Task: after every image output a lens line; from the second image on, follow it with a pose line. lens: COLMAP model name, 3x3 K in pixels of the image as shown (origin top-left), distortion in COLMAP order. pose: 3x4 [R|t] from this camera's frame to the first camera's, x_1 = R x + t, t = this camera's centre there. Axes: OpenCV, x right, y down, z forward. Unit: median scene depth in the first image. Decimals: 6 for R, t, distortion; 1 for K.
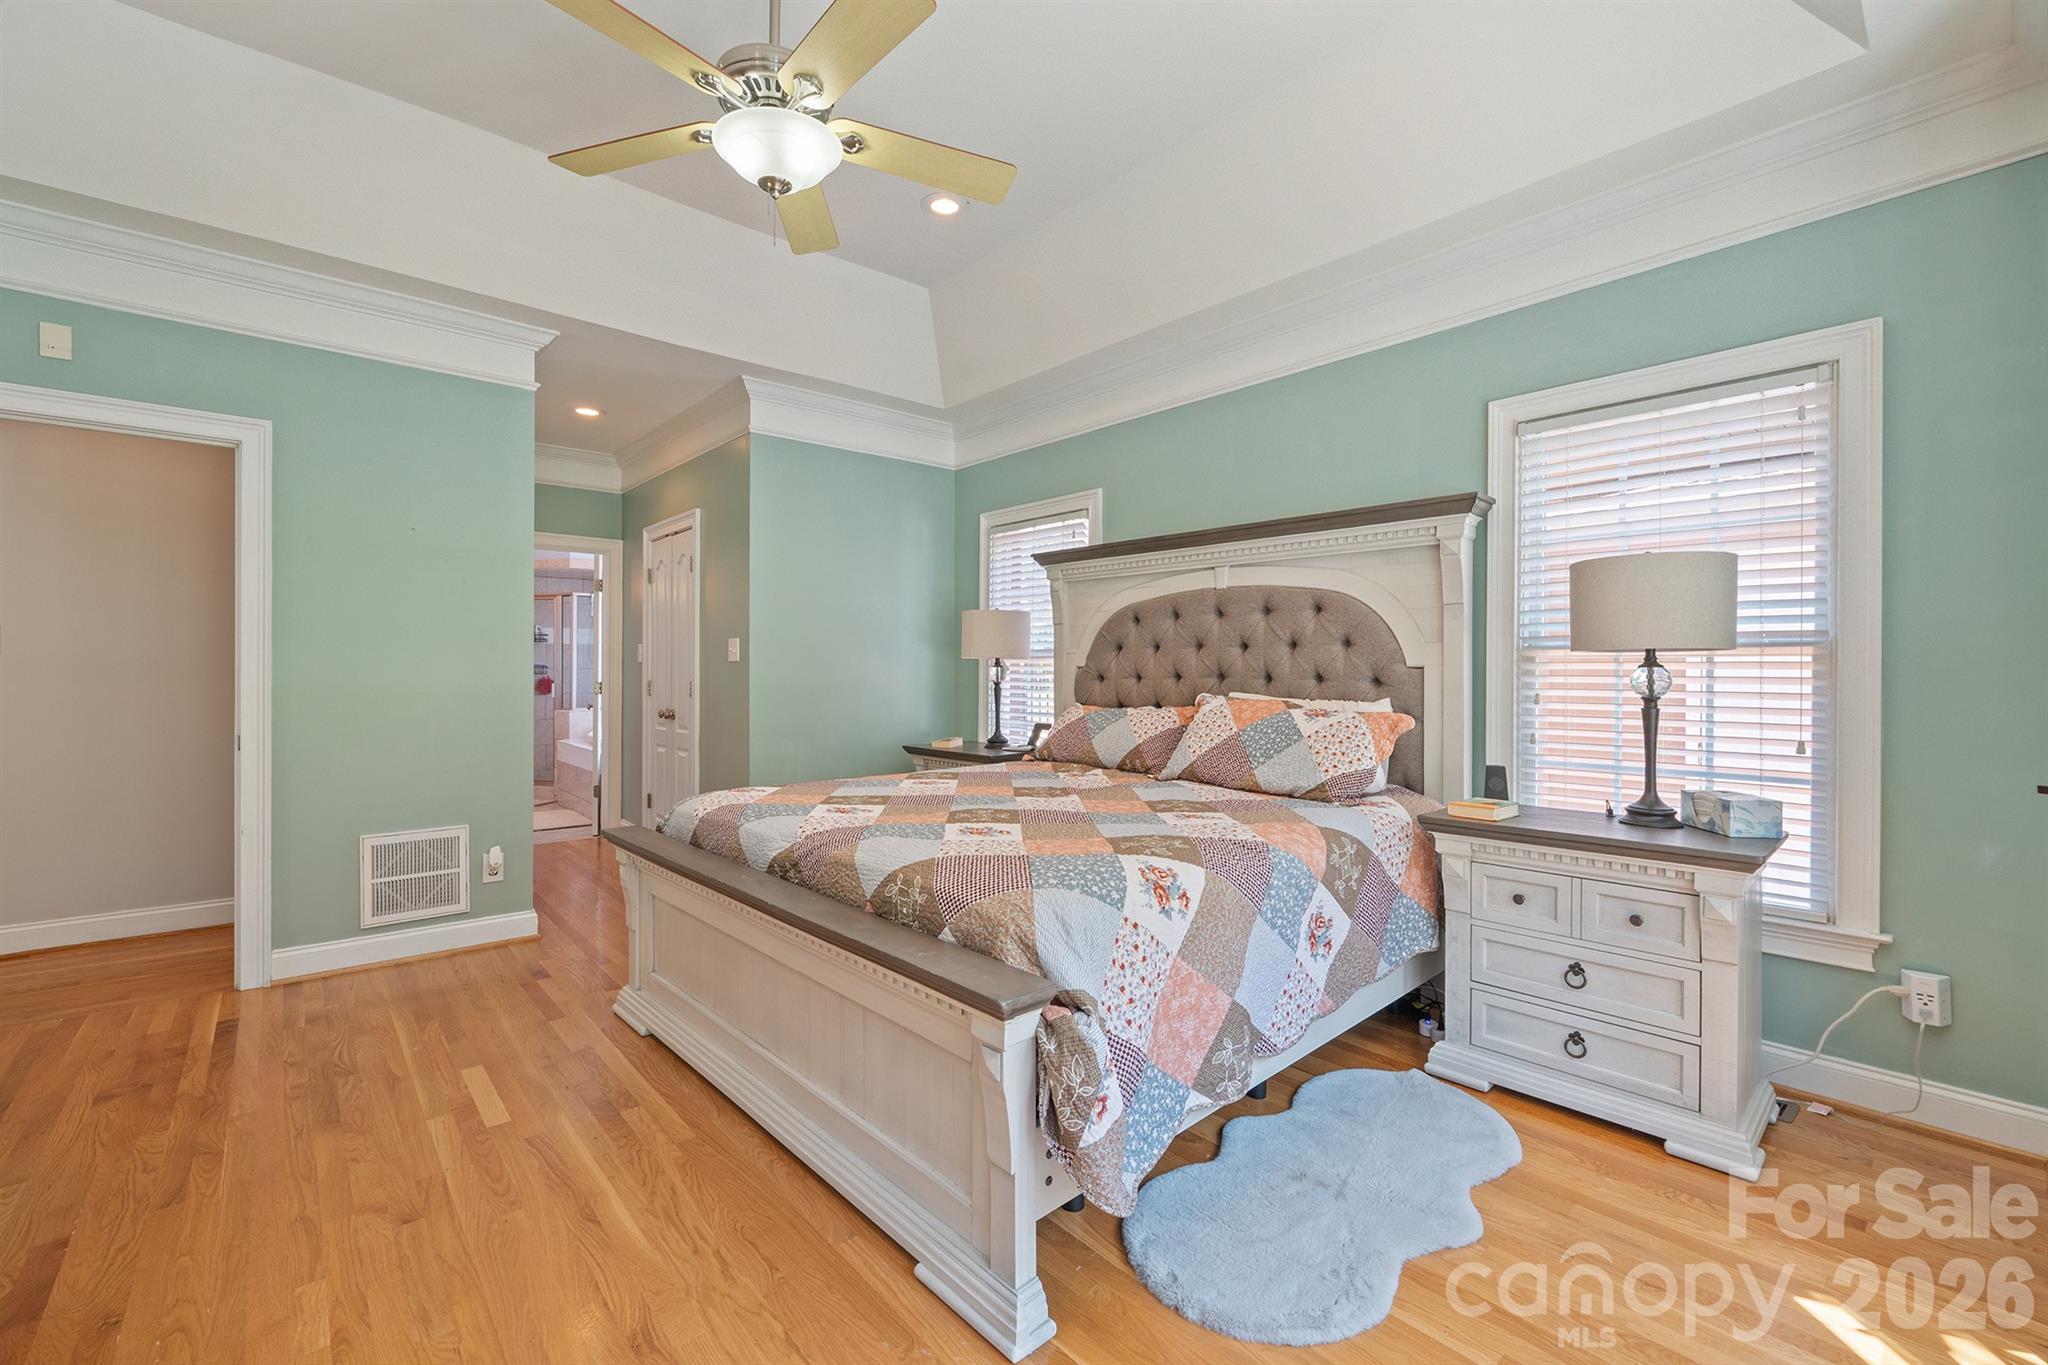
lens RADIAL K [[864.9, 0, 1028.3], [0, 864.9, 675.3], [0, 0, 1]] dist [-0.006218, -0.000277]
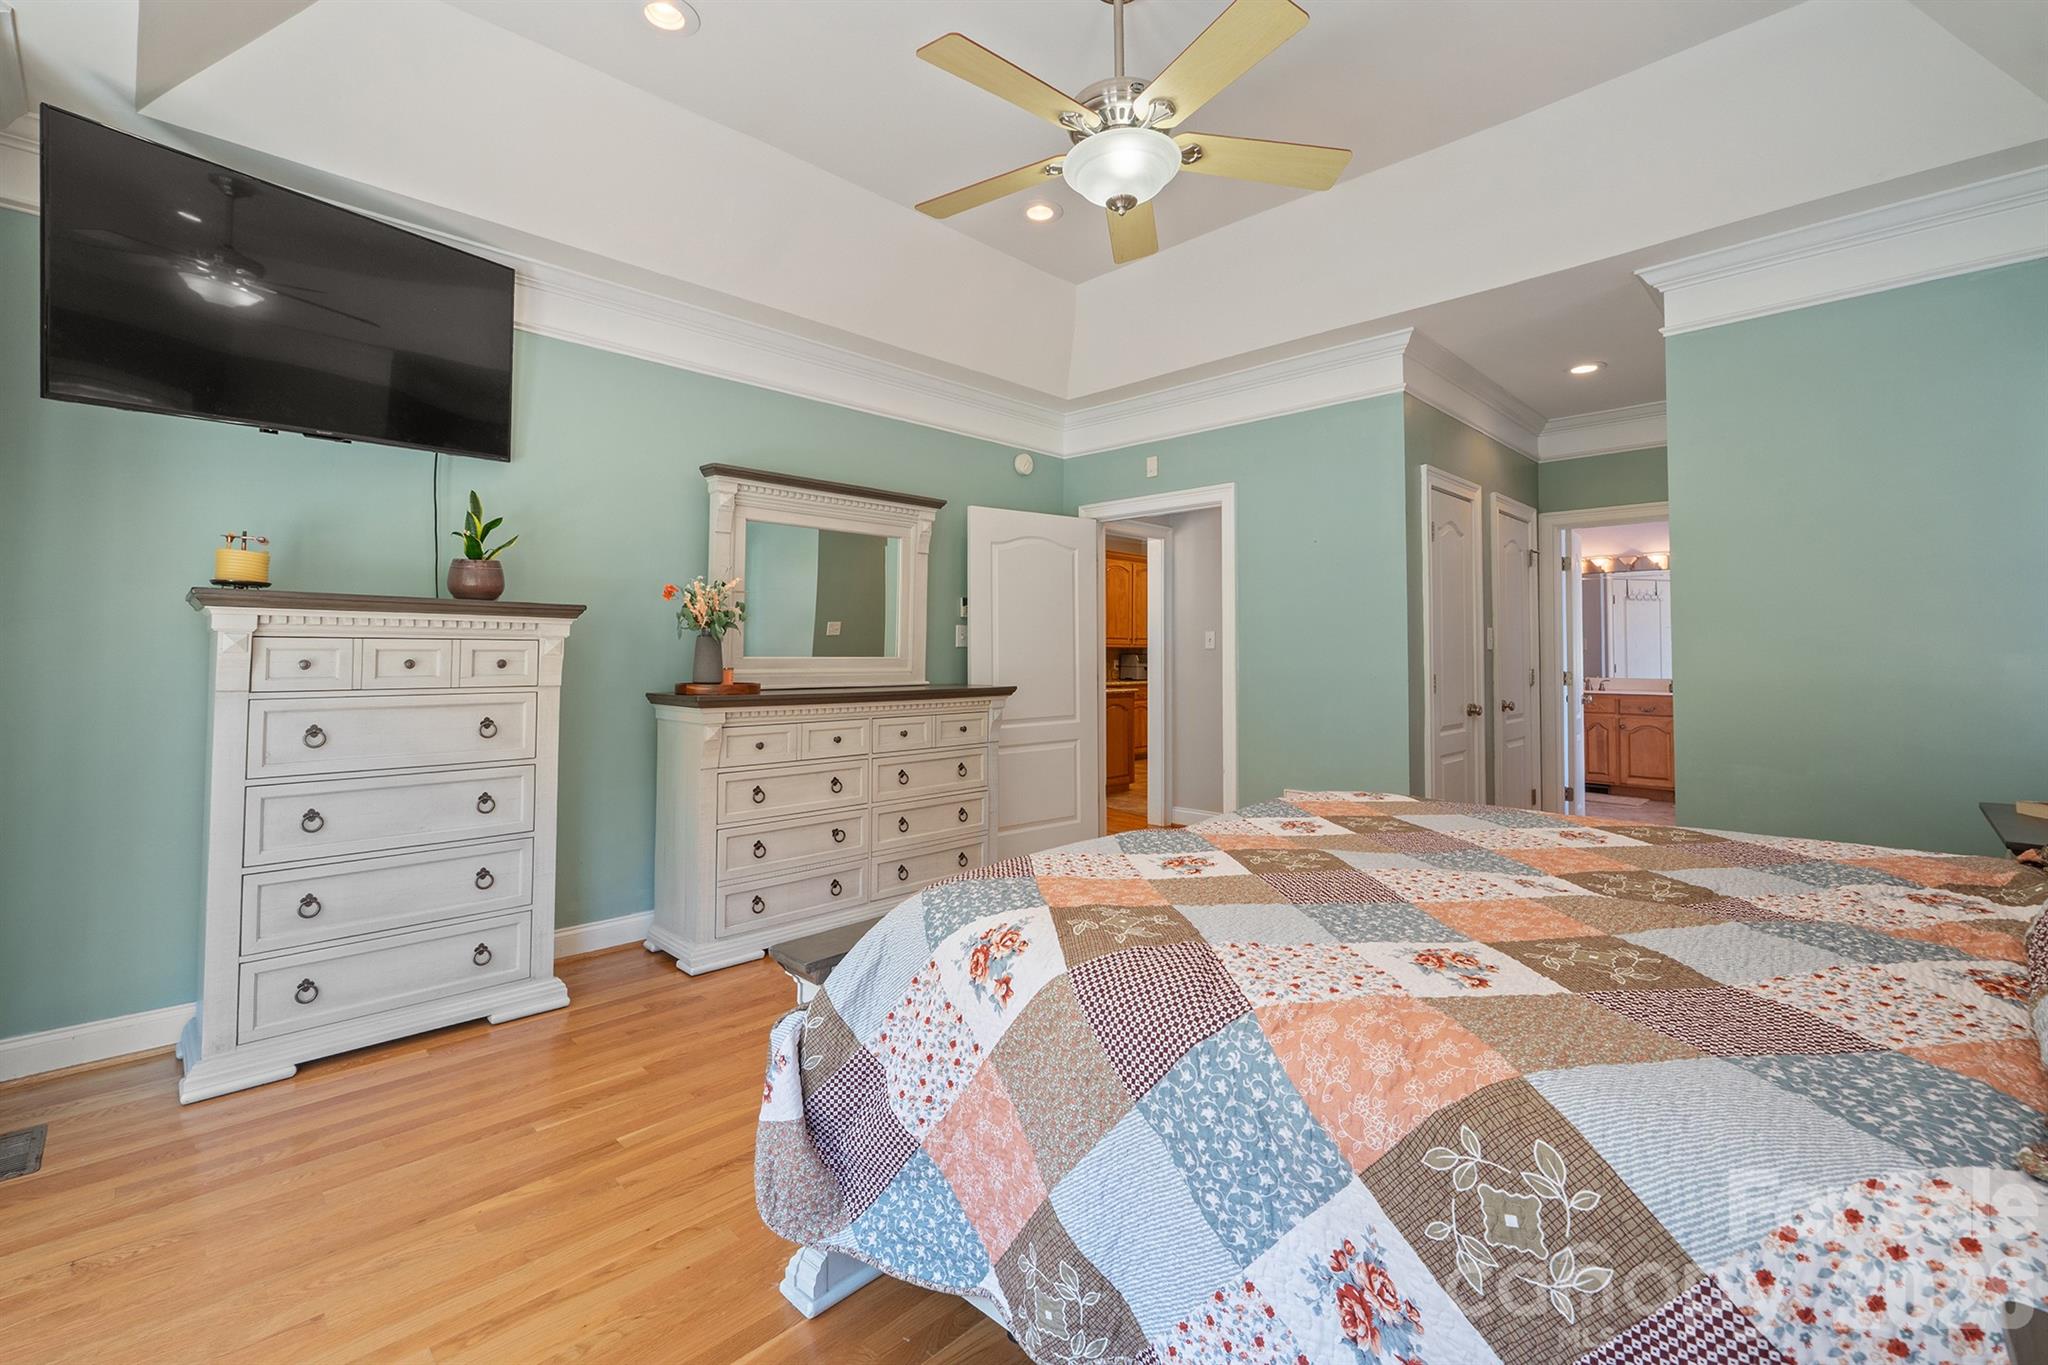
lens RADIAL K [[888.1, 0, 1050.8], [0, 888.1, 628.5], [0, 0, 1]] dist [-0.009421, -0.000138]
pose [[0.062559, -0.033557, -0.997477, 0.770370], [-0.006035, 0.999404, -0.034000, -0.004541], [0.998023, 0.008146, 0.062320, 0.844096]]
